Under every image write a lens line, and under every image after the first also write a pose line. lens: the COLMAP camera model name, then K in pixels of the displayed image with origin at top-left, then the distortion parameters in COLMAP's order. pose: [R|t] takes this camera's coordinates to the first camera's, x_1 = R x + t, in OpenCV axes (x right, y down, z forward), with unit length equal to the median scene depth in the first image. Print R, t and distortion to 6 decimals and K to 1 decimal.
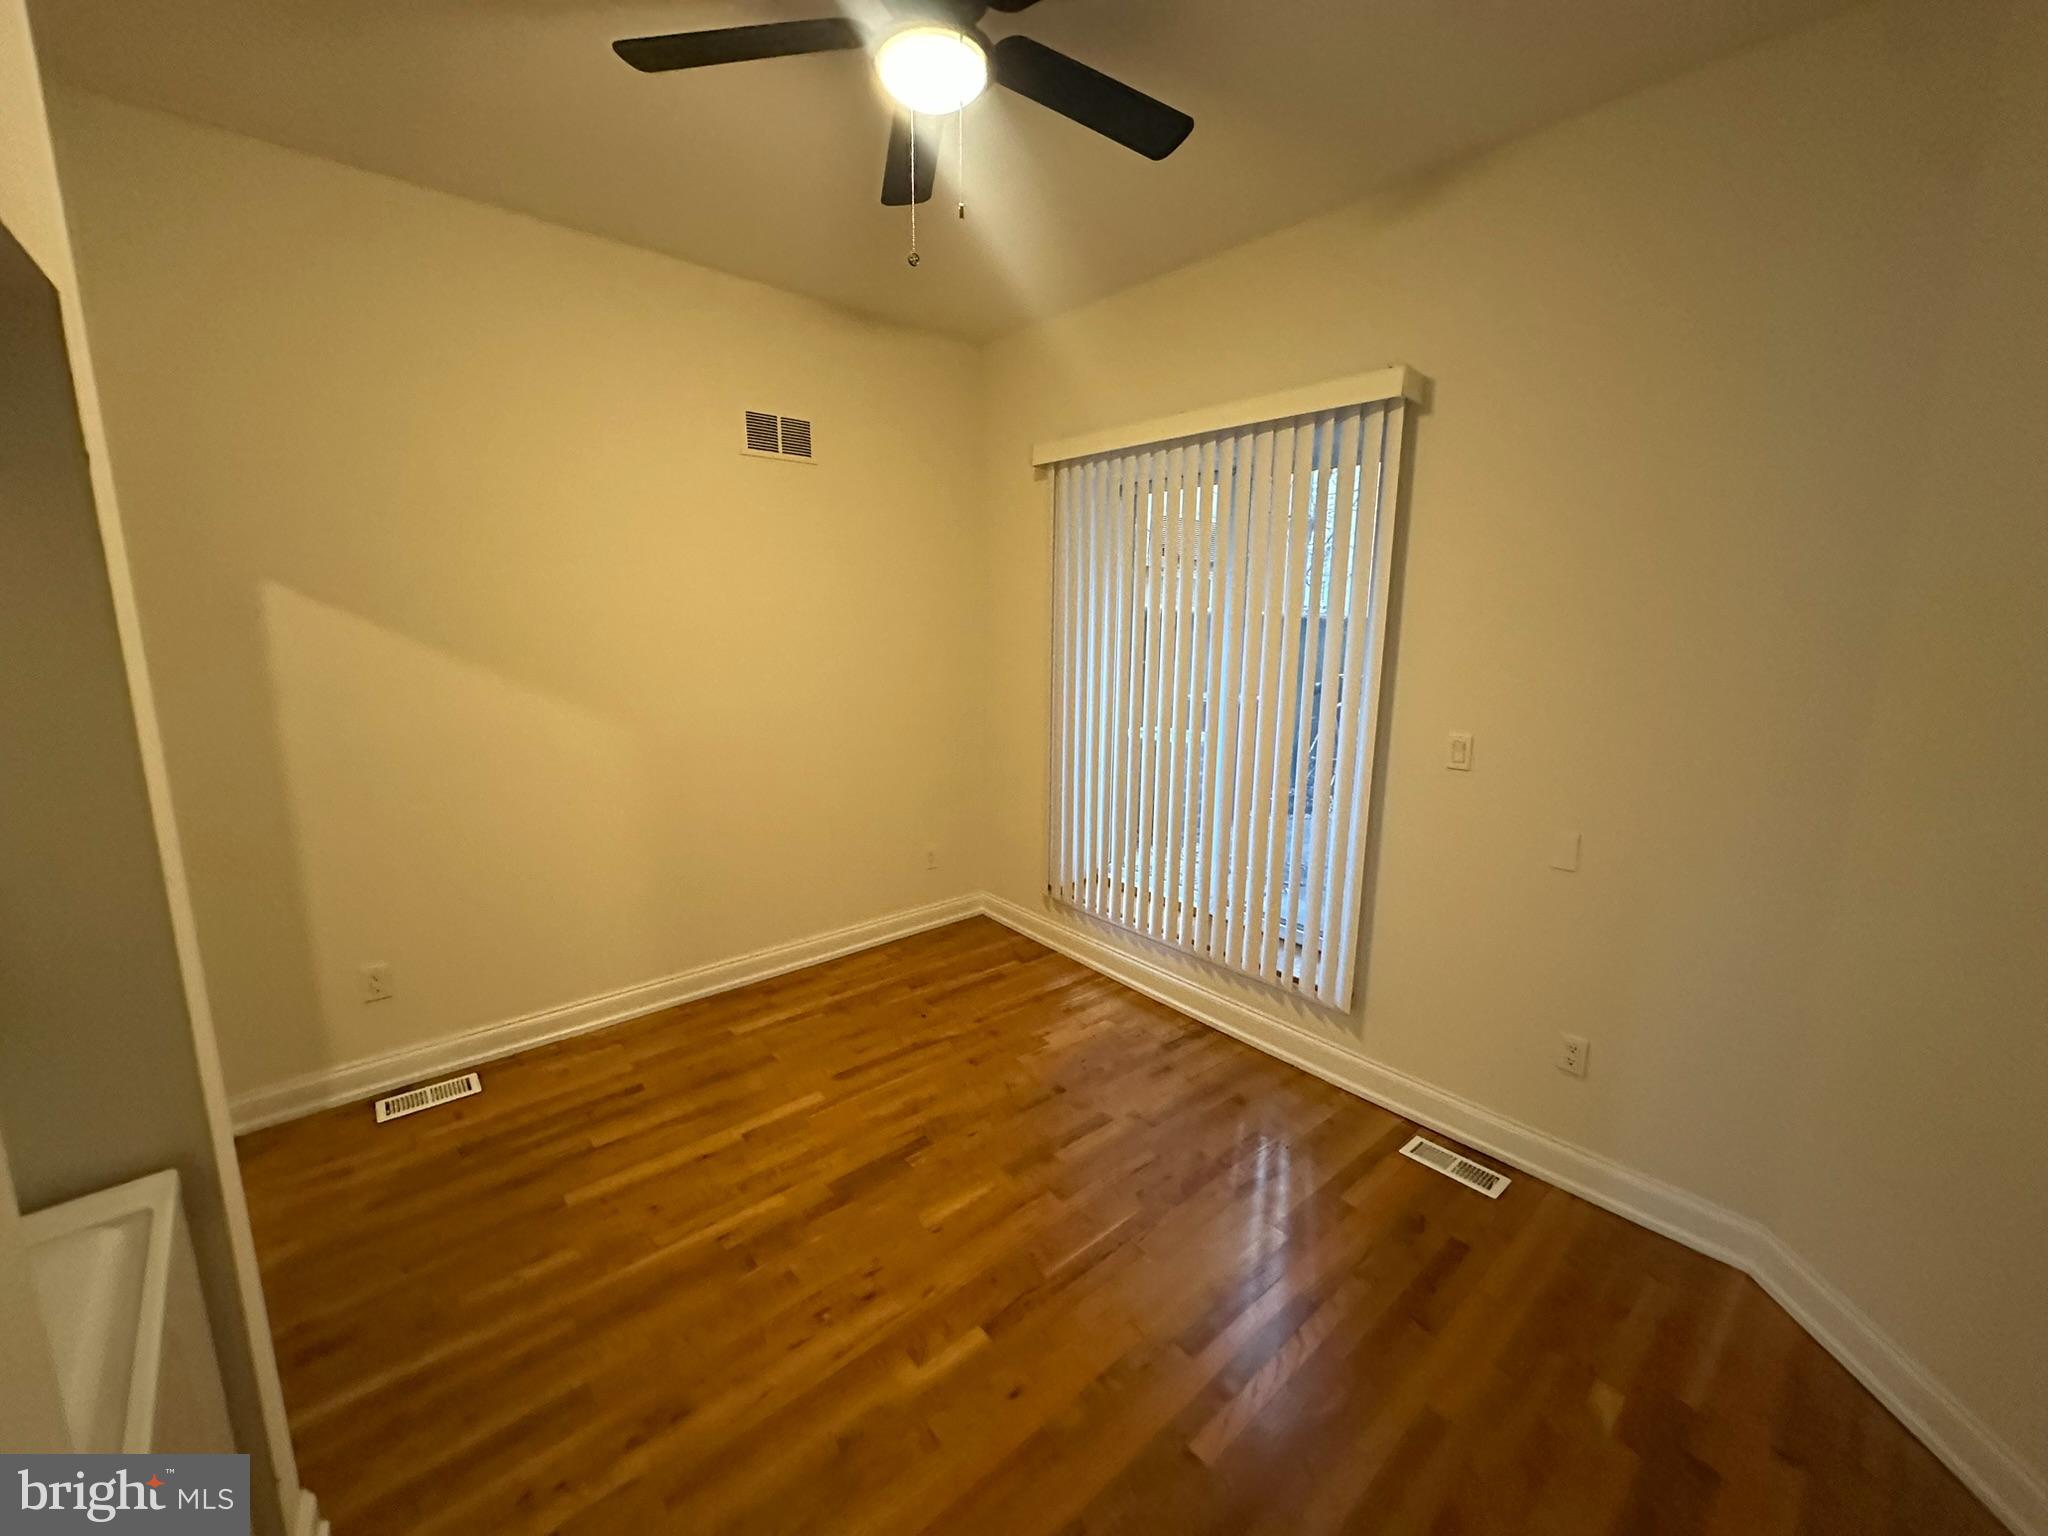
lens RADIAL K [[813.0, 0, 1025.7], [0, 813.0, 766.2], [0, 0, 1]] dist [-0.002859, -0.000065]
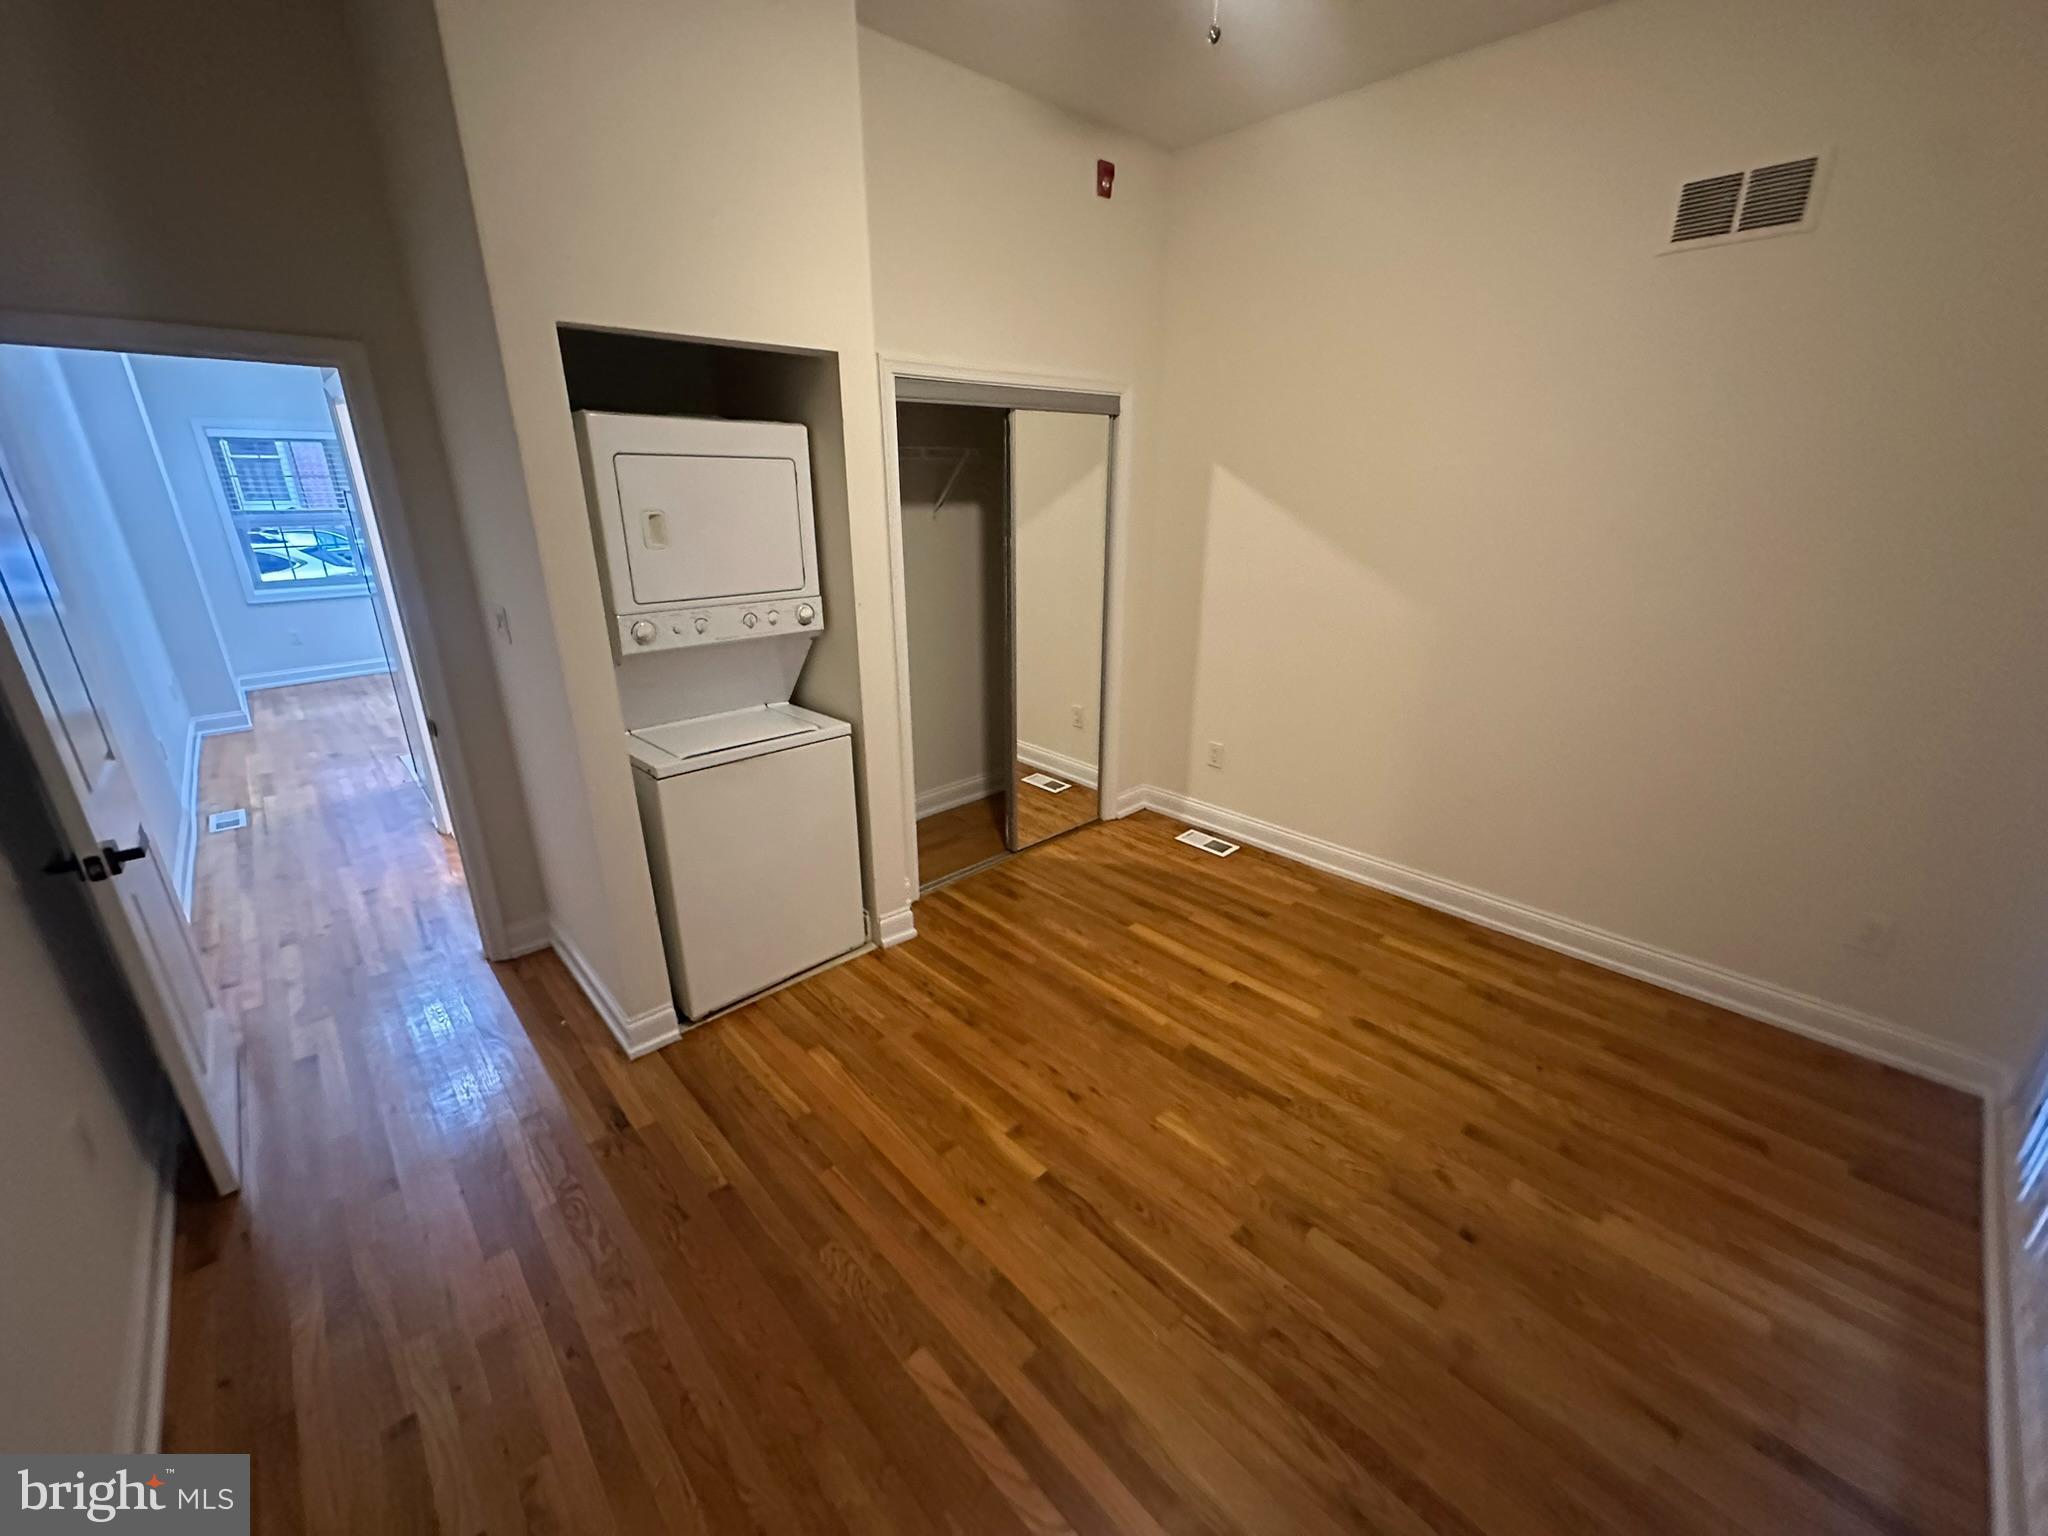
lens RADIAL K [[813.0, 0, 1025.7], [0, 813.0, 766.2], [0, 0, 1]] dist [-0.002859, -0.000065]
pose [[0.030374, 0.323193, -0.945846, 0.546322], [-0.177782, 0.932941, 0.313074, -0.102808], [0.983601, 0.158645, 0.085795, 0.544694]]
